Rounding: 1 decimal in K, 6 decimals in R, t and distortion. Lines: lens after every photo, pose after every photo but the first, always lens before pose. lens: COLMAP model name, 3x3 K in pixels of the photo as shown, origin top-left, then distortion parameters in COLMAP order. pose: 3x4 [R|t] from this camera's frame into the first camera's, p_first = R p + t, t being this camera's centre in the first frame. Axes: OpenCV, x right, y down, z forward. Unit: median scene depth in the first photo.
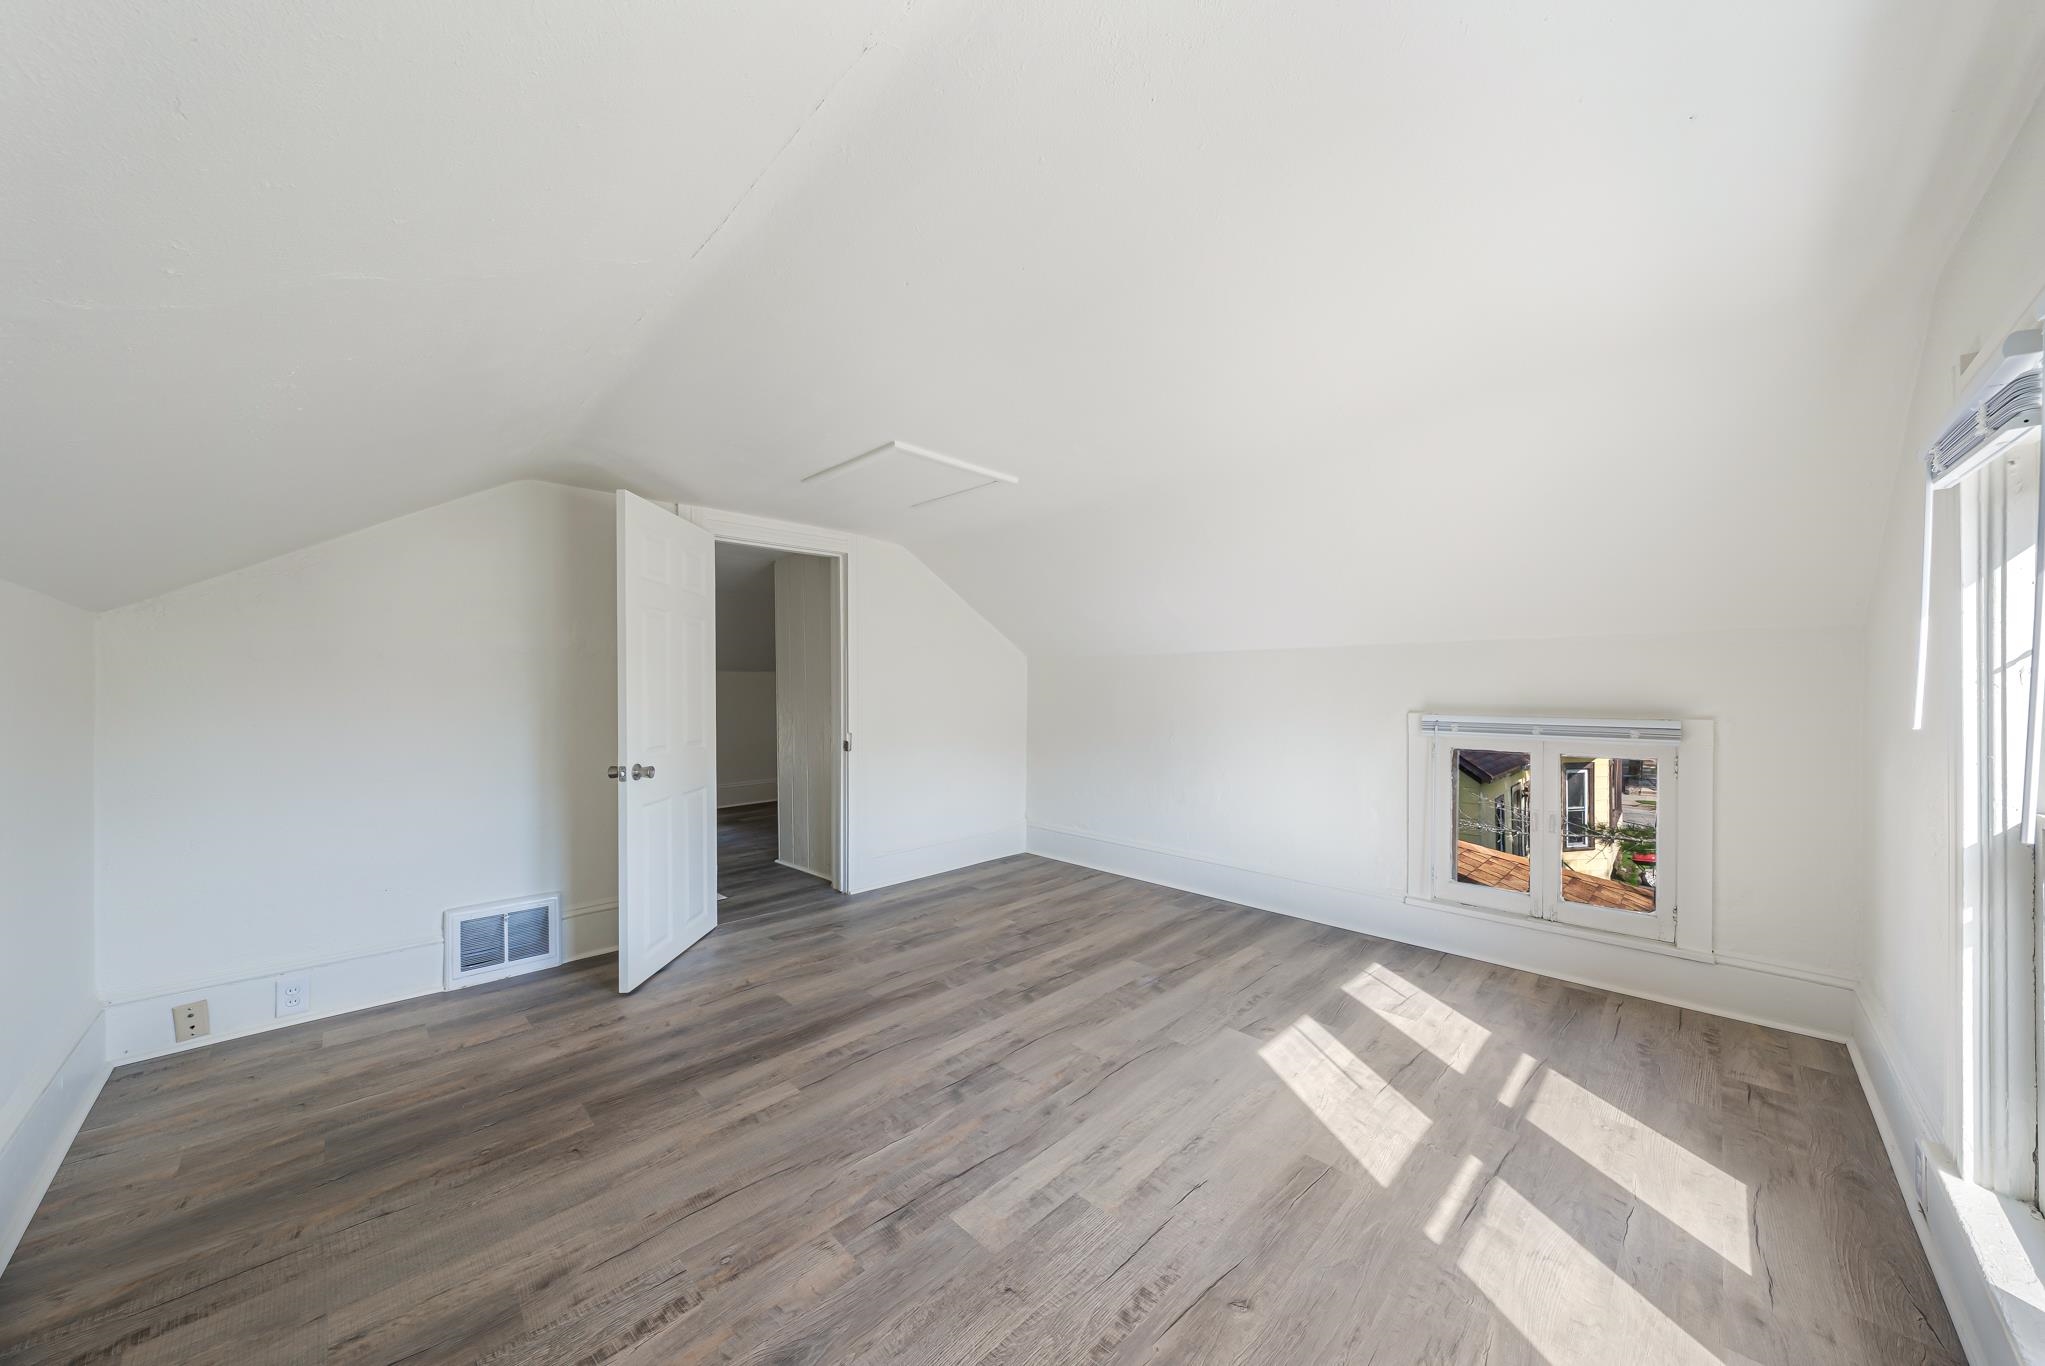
lens RADIAL K [[717.8, 0, 1026.8], [0, 717.8, 687.4], [0, 0, 1]] dist [-0.001976, -0.000086]
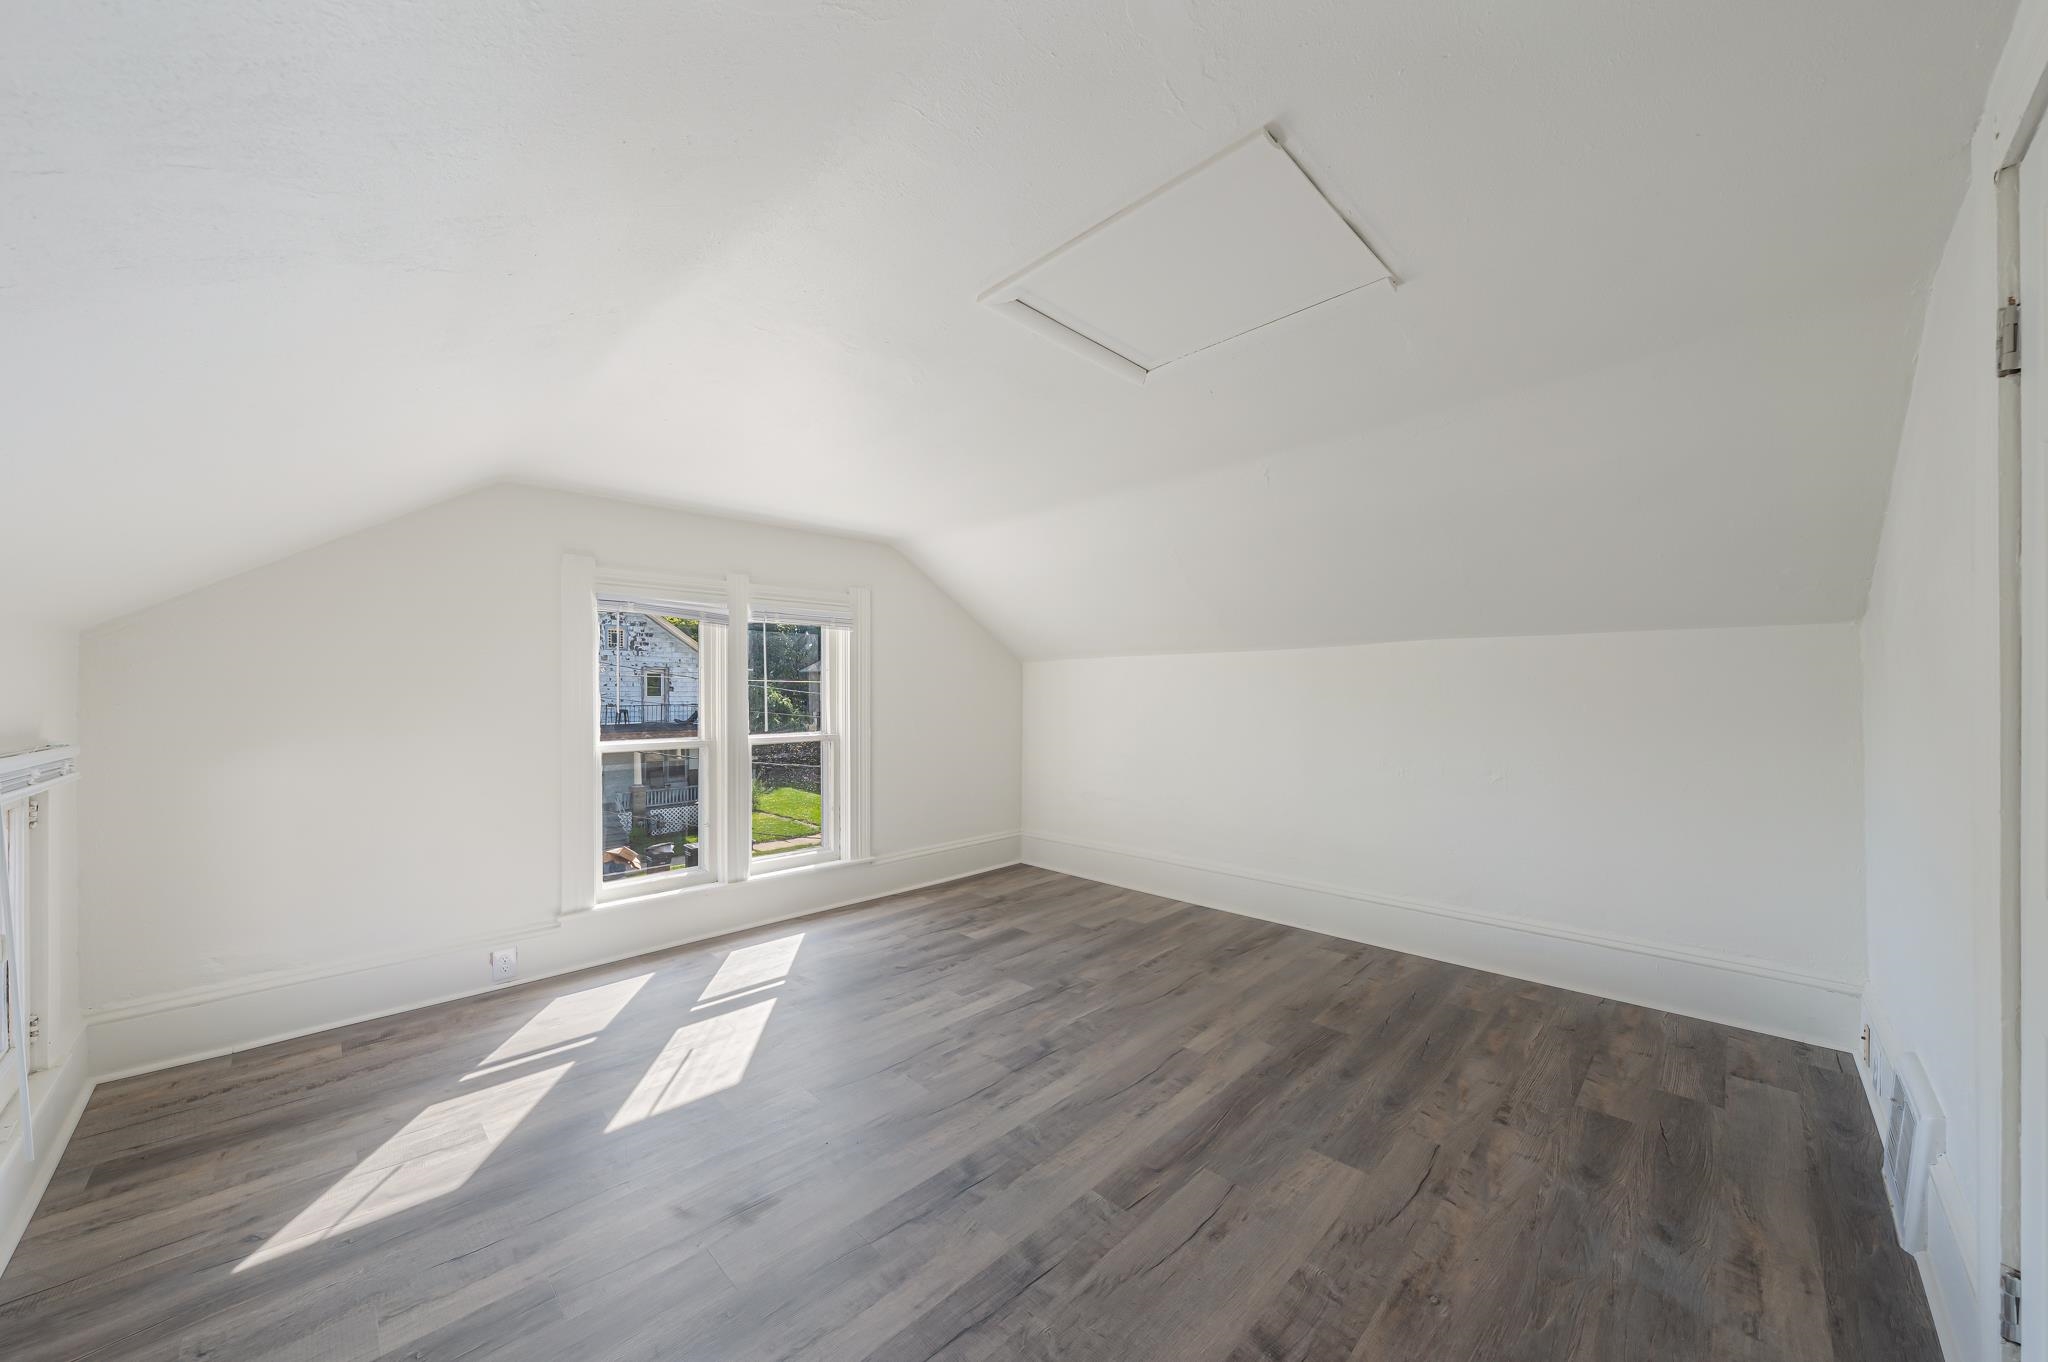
lens RADIAL K [[718.8, 0, 1022.0], [0, 718.8, 696.5], [0, 0, 1]] dist [-0.001976, -0.000086]
pose [[-0.999988, 0.004342, 0.002385, -0.060945], [0.004334, 0.999984, -0.003722, 0.006361], [-0.002401, -0.003712, -0.999990, 2.055758]]
